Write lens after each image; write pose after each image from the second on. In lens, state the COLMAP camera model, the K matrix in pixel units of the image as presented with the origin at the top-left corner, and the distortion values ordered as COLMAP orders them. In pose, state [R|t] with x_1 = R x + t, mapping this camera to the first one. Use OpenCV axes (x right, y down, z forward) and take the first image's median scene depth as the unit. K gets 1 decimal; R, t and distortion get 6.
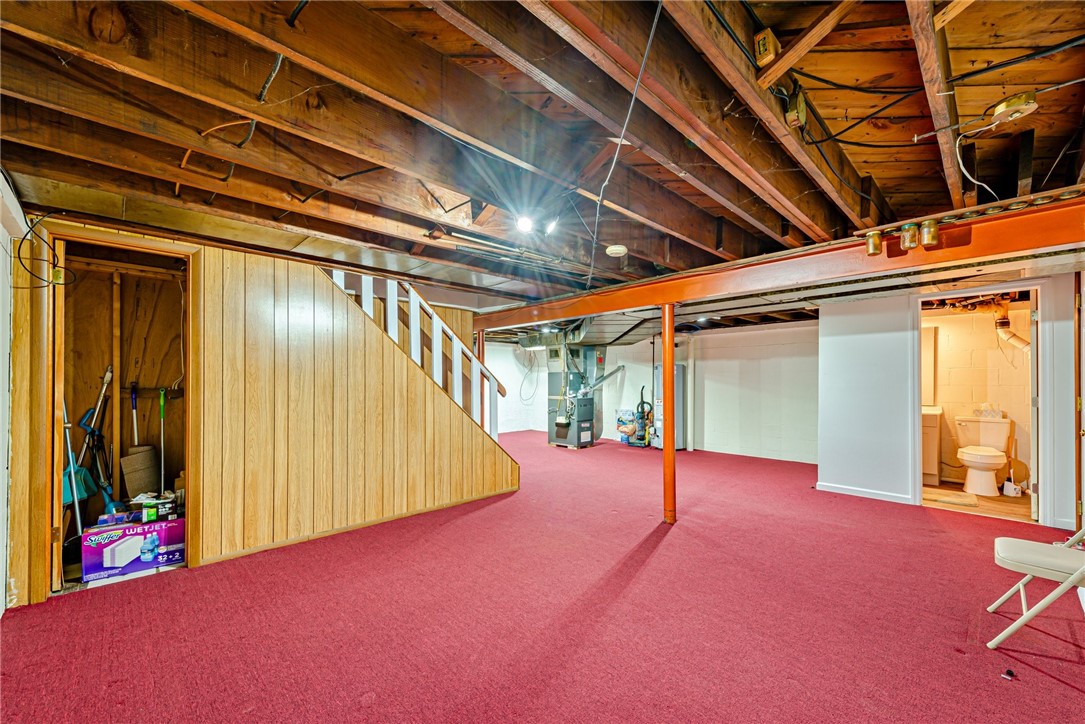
lens RADIAL K [[435.8, 0, 543.2], [0, 435.8, 374.4], [0, 0, 1]] dist [0.011894, -0.000194]
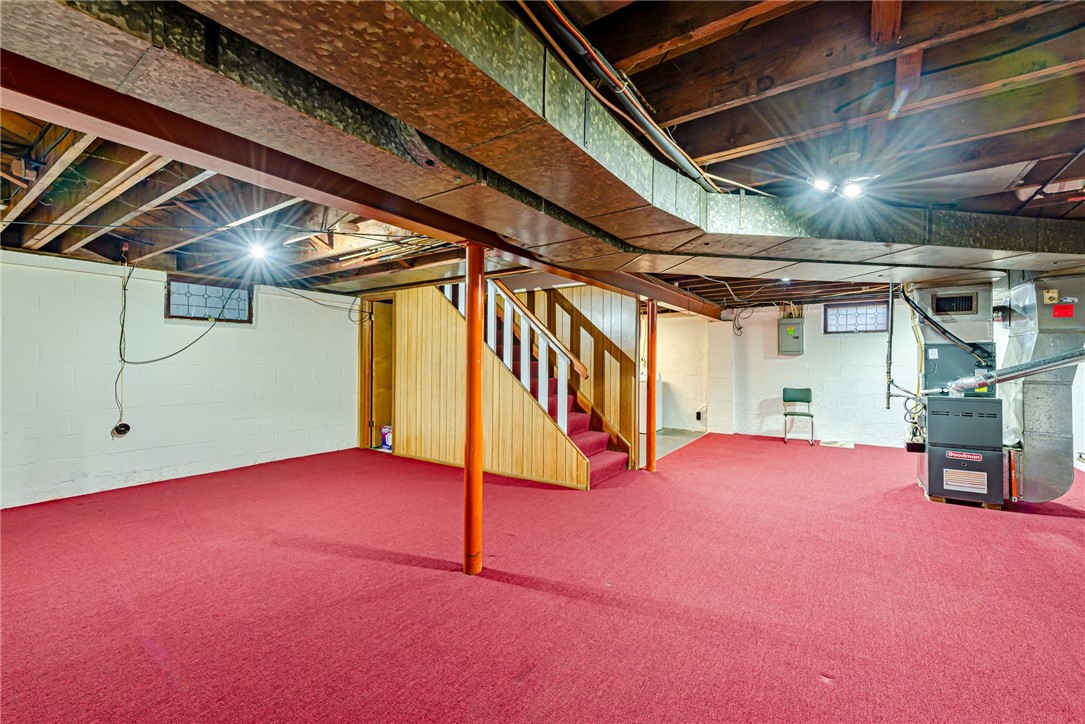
lens RADIAL K [[439.3, 0, 545.9], [0, 439.3, 354.2], [0, 0, 1]] dist [0.013292, -0.000133]
pose [[0.204652, -0.012172, -0.978759, 0.859034], [0.014595, 0.999849, -0.009382, 0.010574], [0.978726, -0.012365, 0.204799, 0.855647]]
